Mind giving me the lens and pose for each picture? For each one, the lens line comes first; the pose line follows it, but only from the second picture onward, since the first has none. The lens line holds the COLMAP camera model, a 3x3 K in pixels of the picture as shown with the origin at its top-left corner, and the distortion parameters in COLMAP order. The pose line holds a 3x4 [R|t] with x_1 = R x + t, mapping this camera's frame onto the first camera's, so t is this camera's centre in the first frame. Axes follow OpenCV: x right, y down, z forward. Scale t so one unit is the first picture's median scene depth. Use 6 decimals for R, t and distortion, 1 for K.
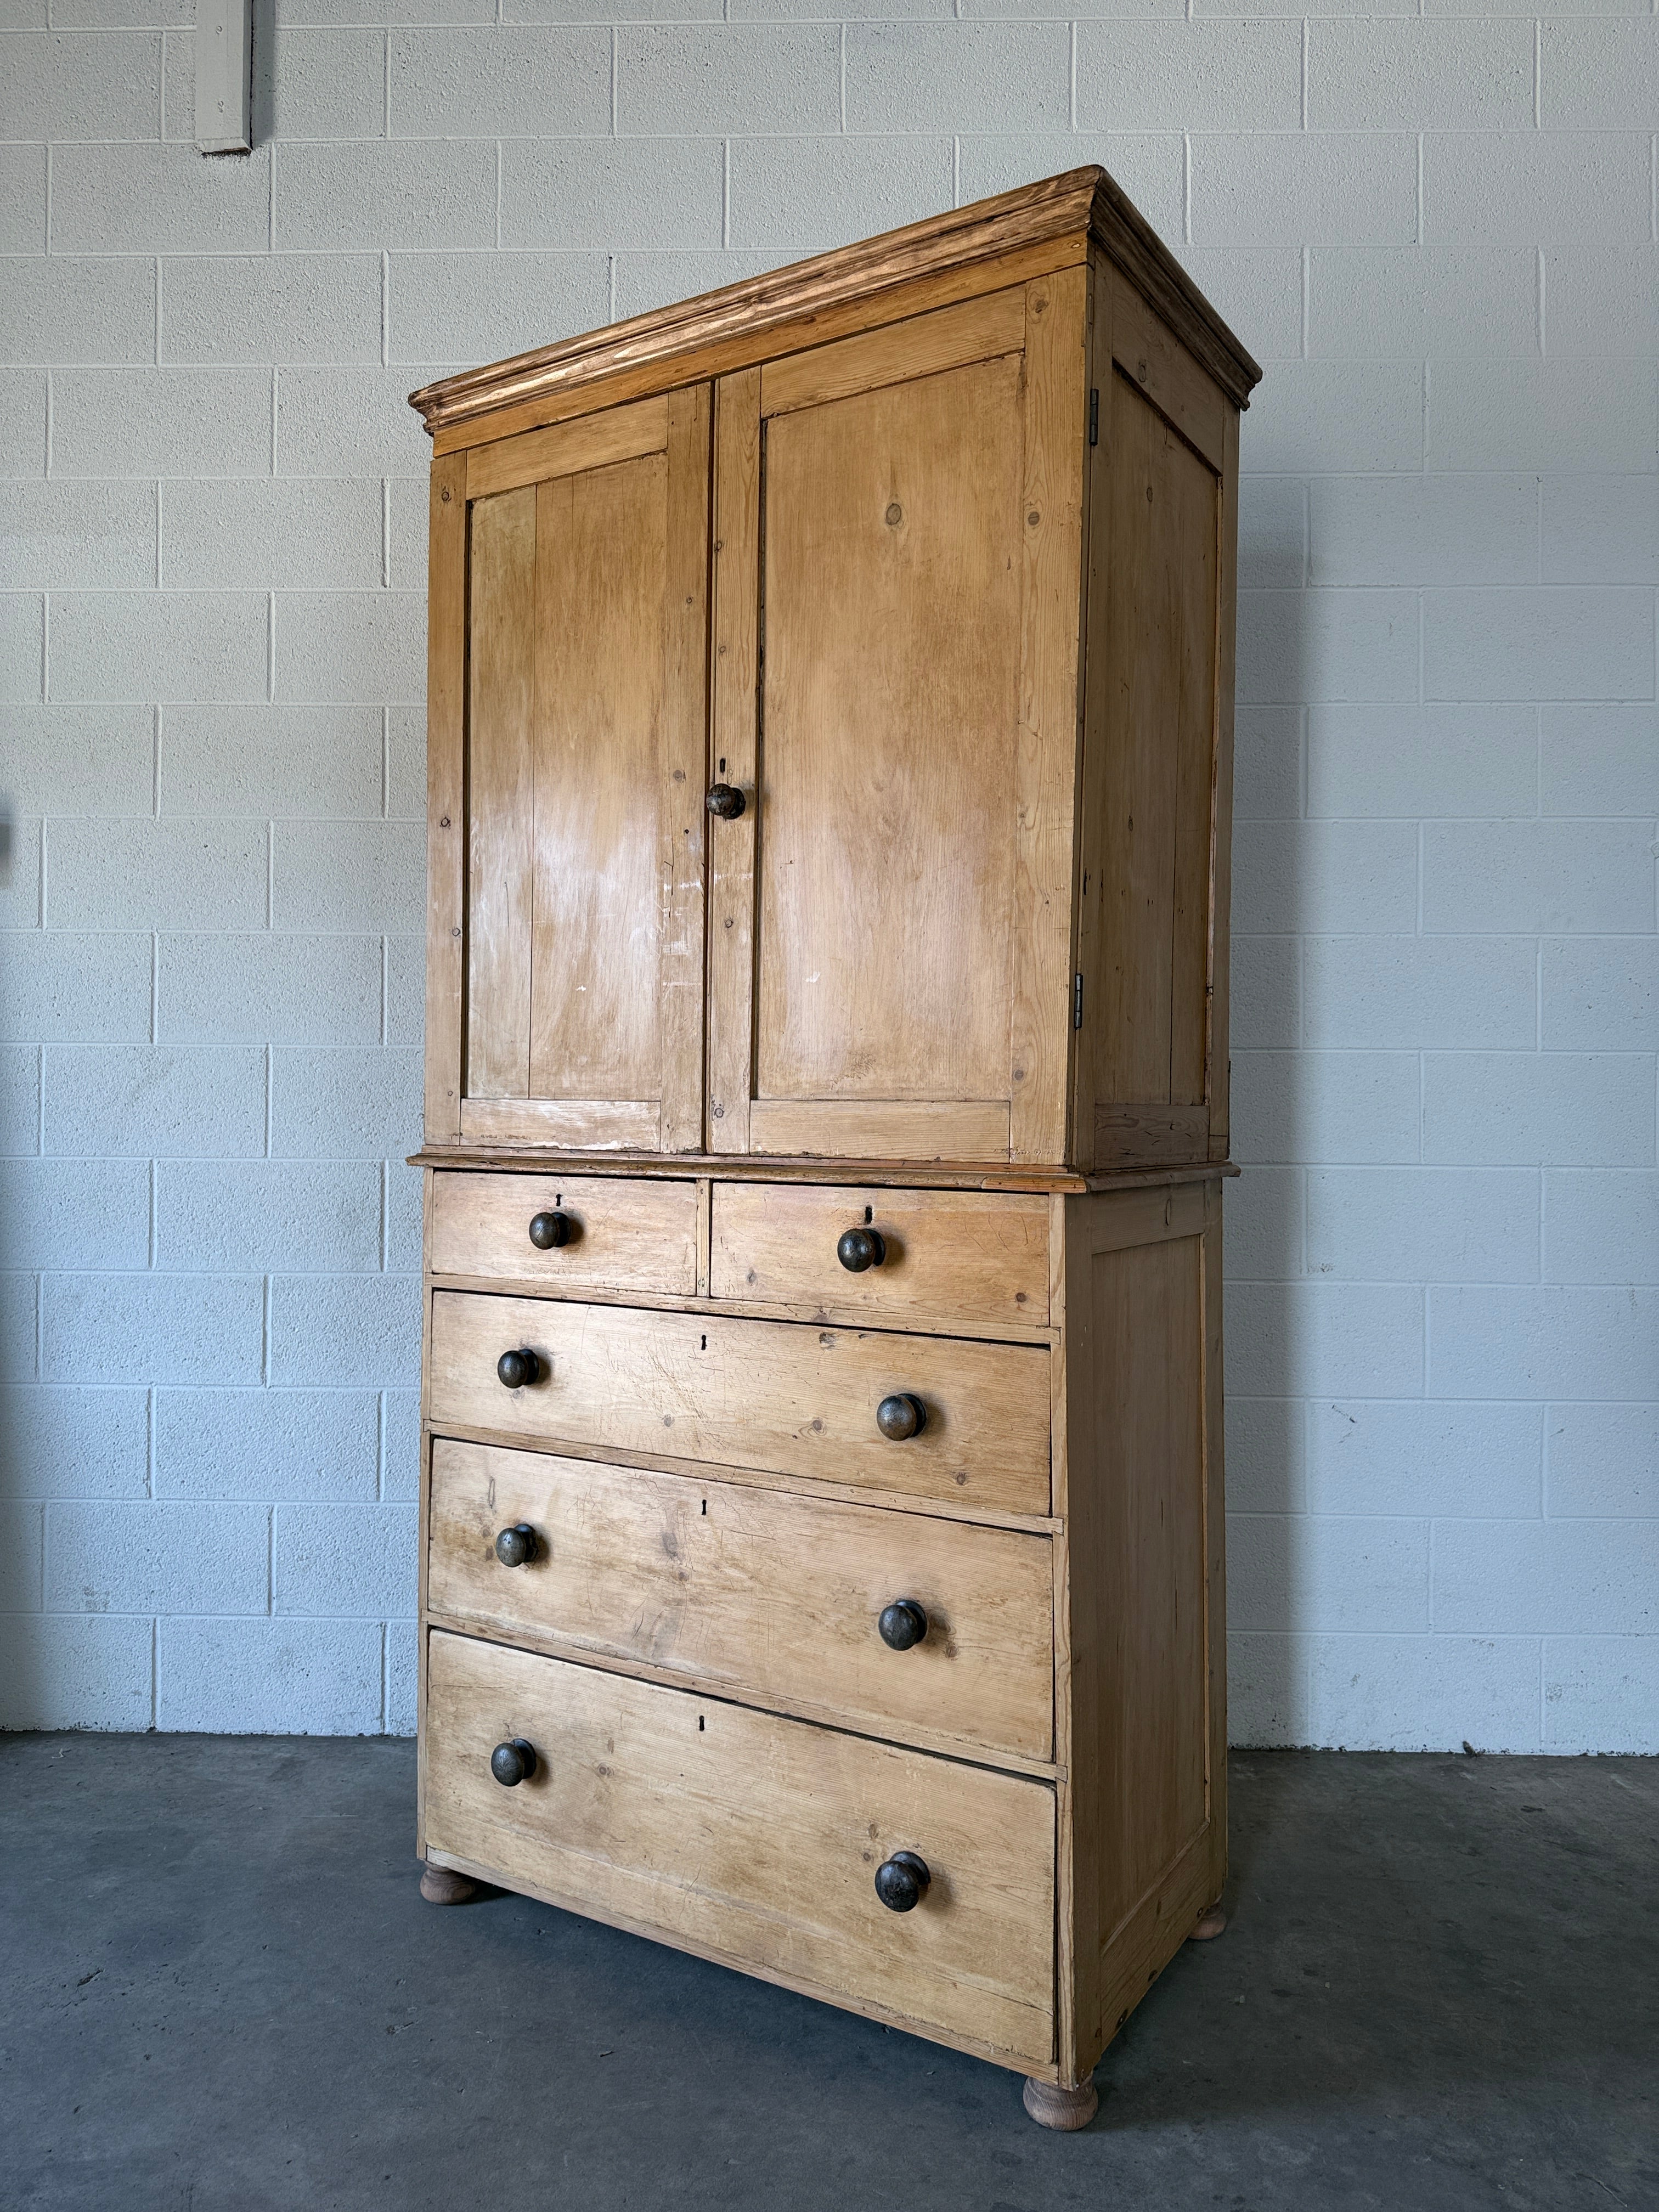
lens RADIAL K [[1578.6, 0, 831.6], [0, 1578.6, 1106.9], [0, 0, 1]] dist [0.002245, -0.008845]
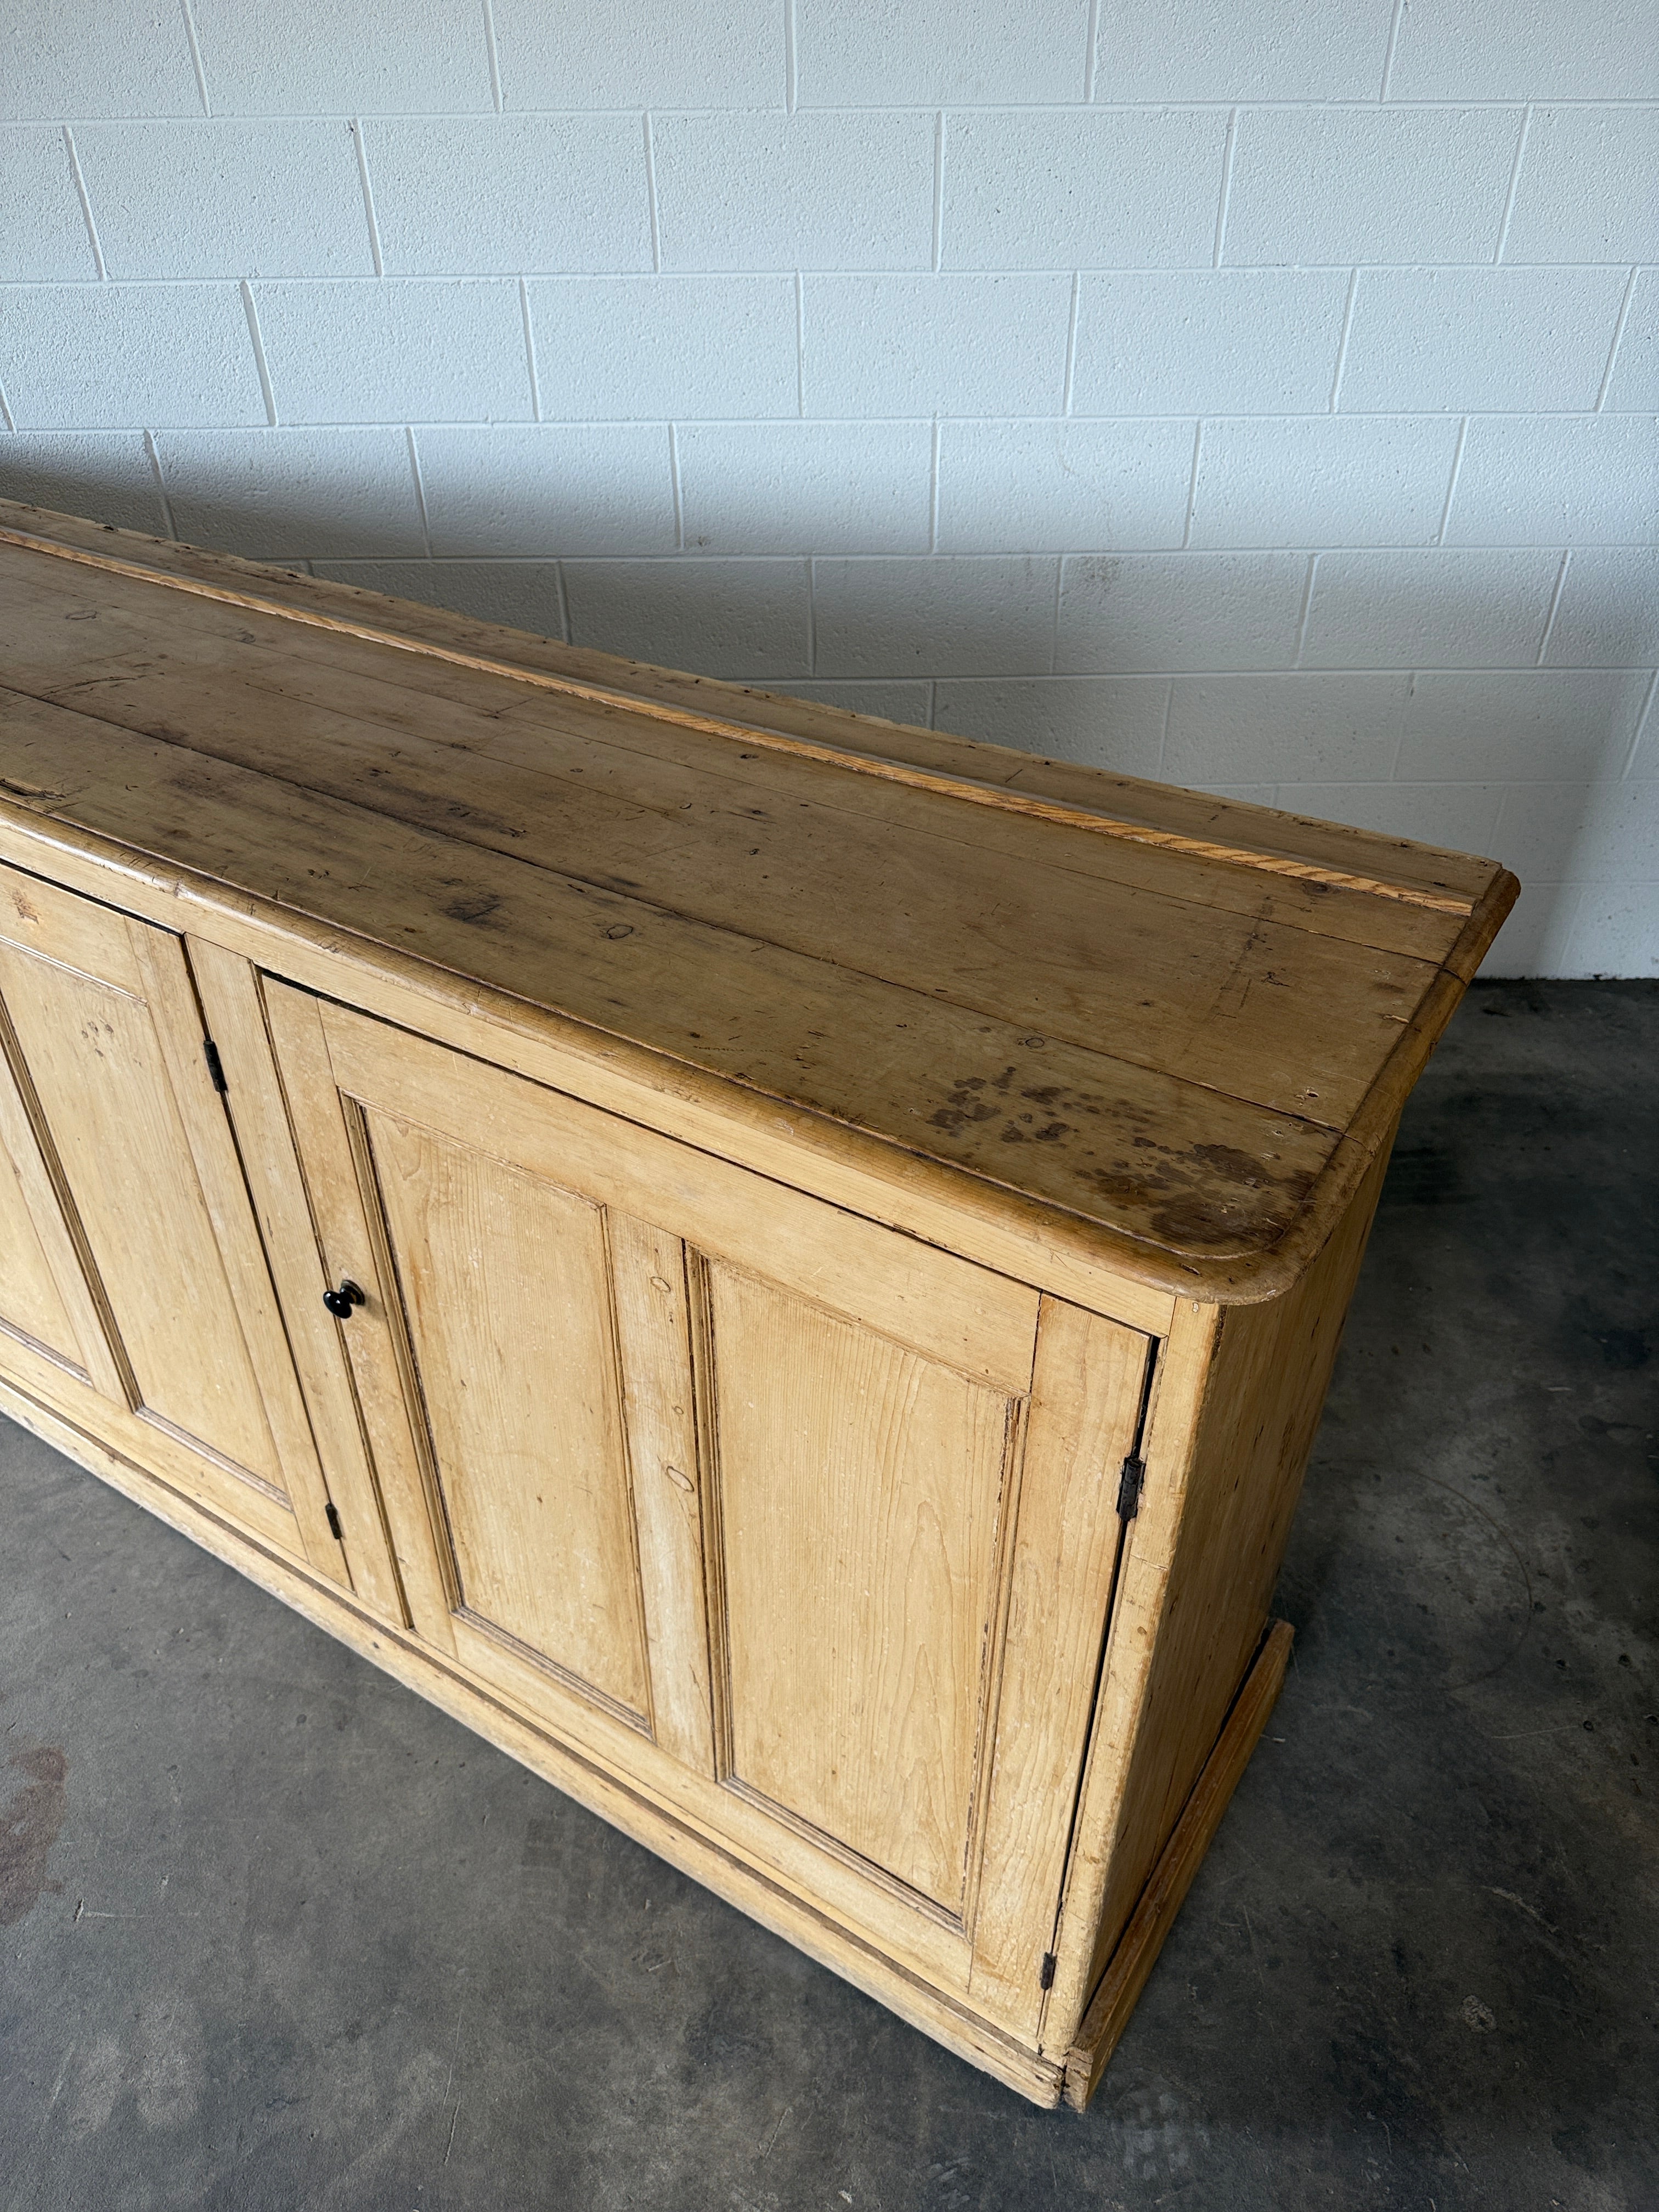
lens RADIAL K [[1578.6, 0, 829.0], [0, 1578.6, 1119.3], [0, 0, 1]] dist [0.002245, -0.008845]
pose [[0.999654, -0.025813, 0.005035, 0.410892], [0.017646, 0.800295, 0.599347, -0.194998], [-0.019501, -0.599051, 0.800474, 0.066498]]
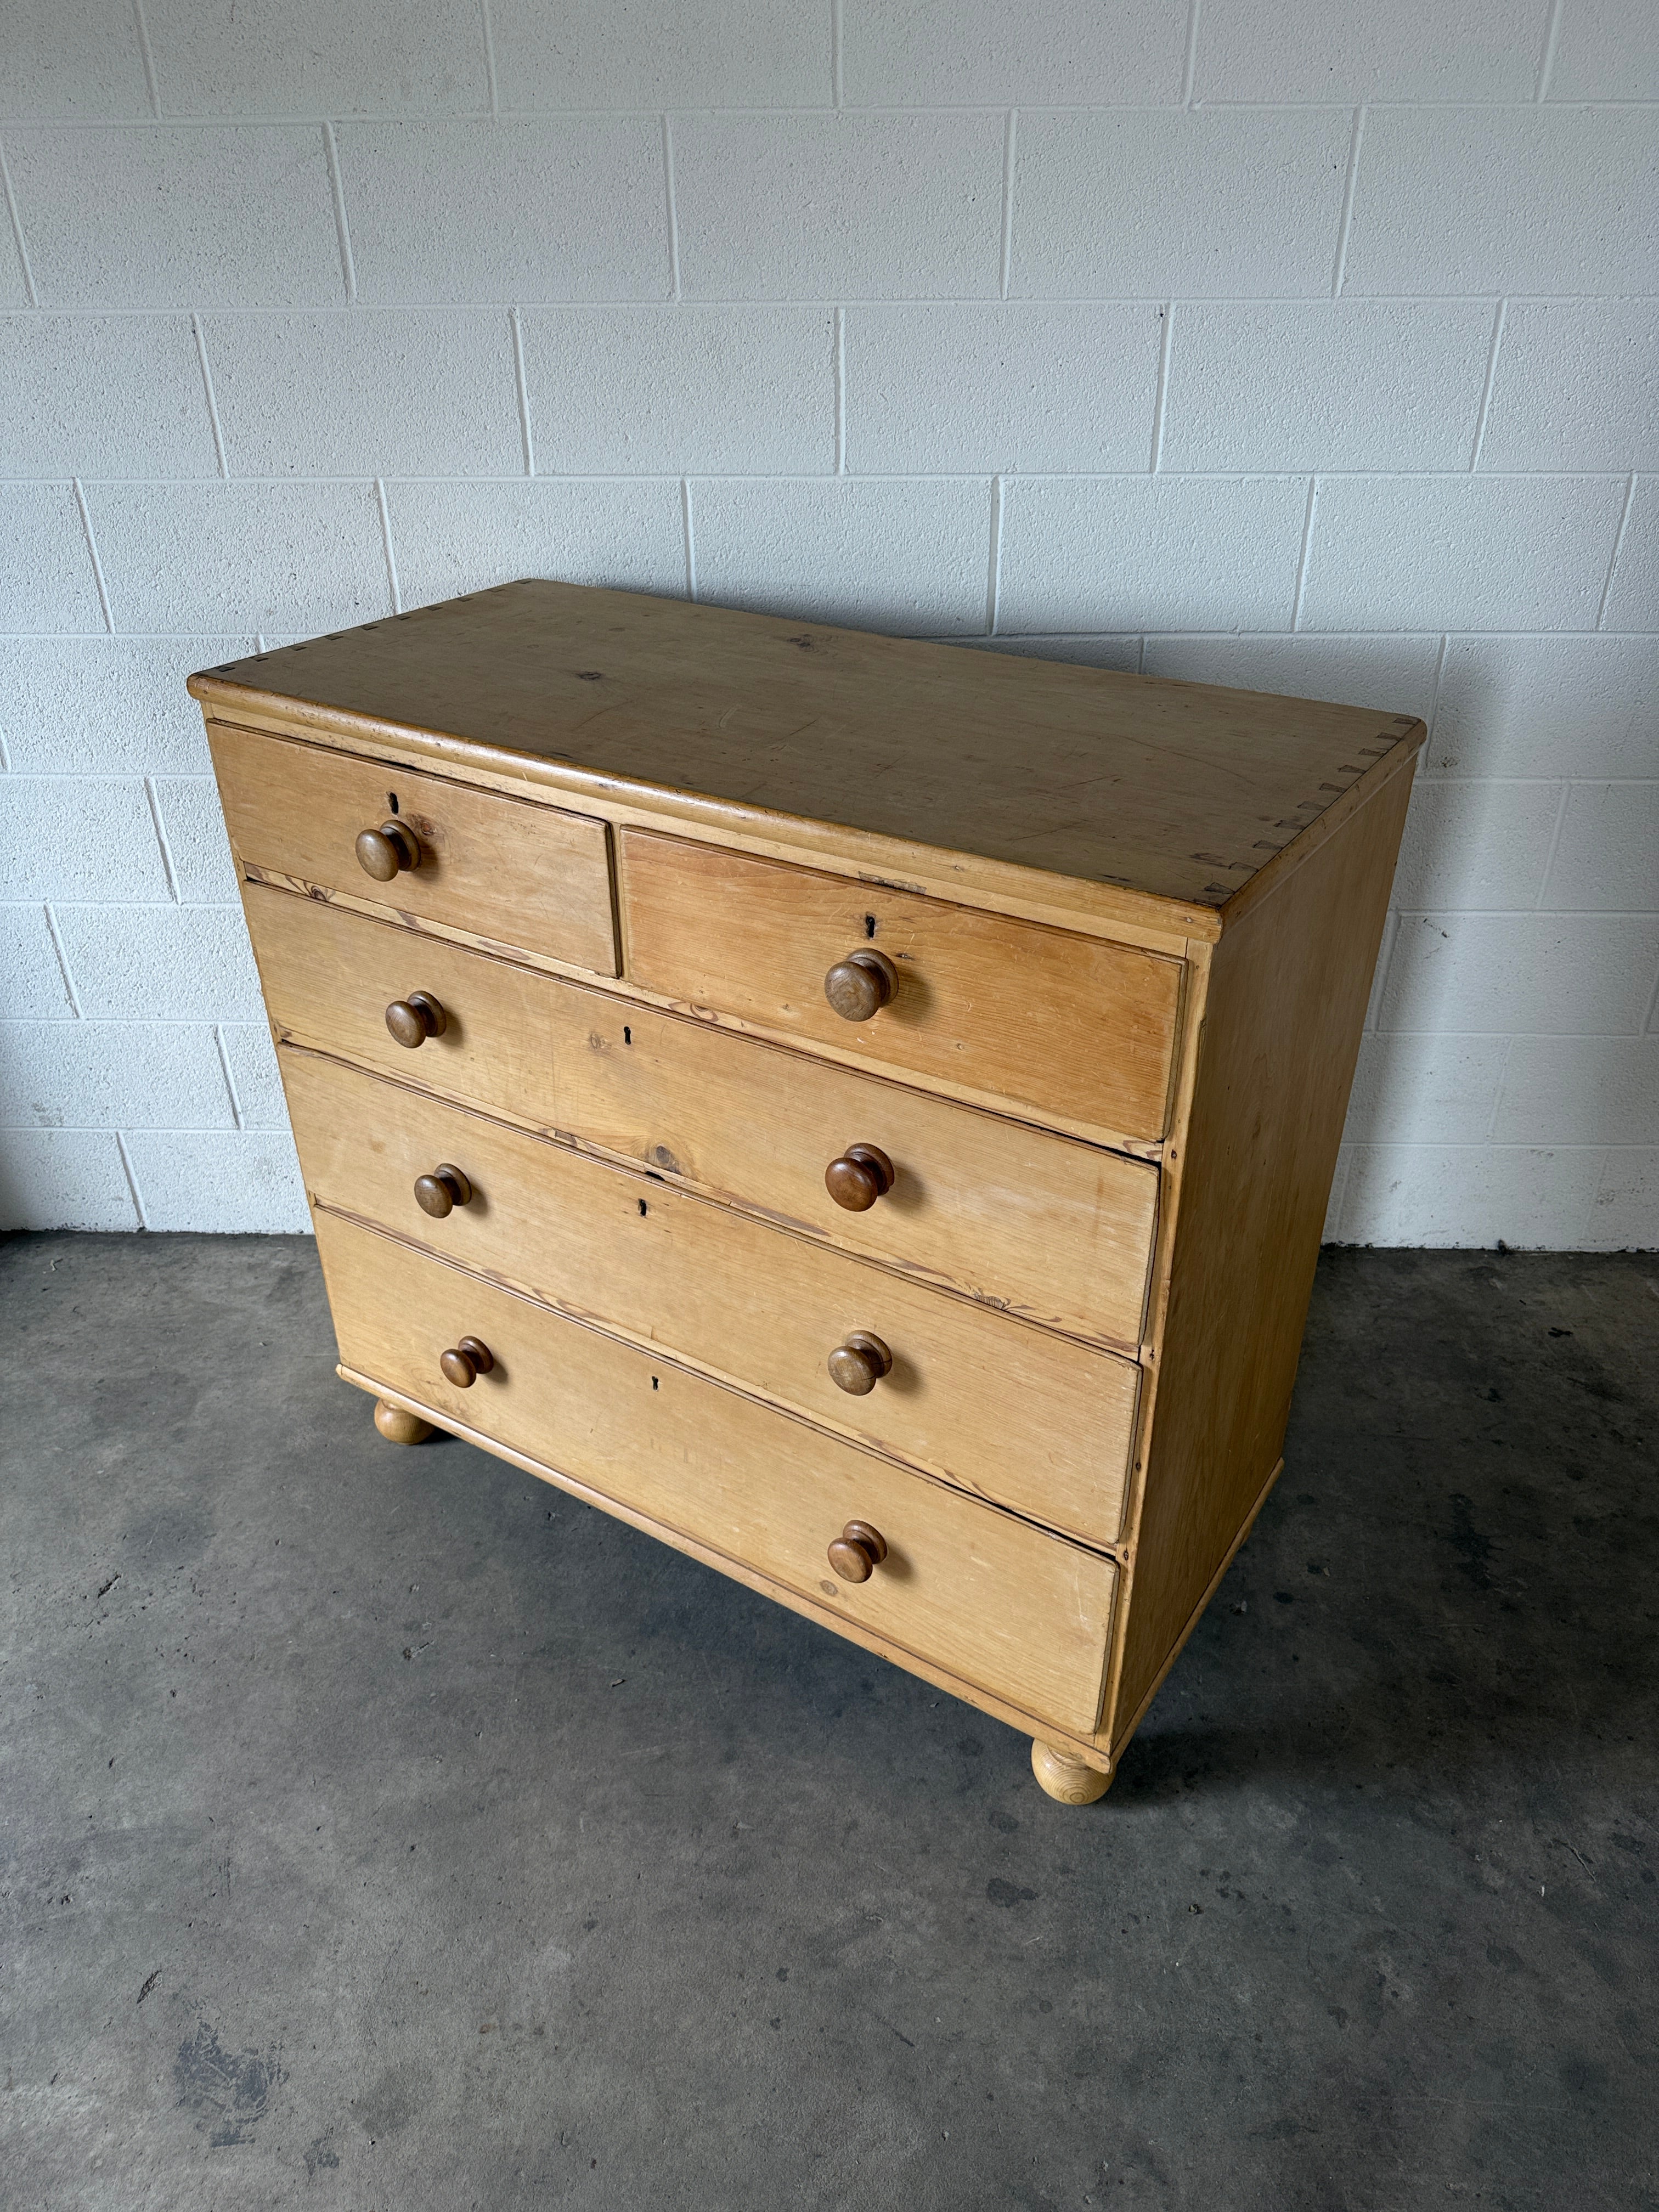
lens RADIAL K [[1578.6, 0, 833.2], [0, 1578.6, 1110.1], [0, 0, 1]] dist [0.002245, -0.008845]
pose [[0.999840, -0.007304, -0.016357, 0.012517], [0.014731, 0.854791, 0.518764, -0.185246], [0.010193, -0.518922, 0.854761, 0.235192]]
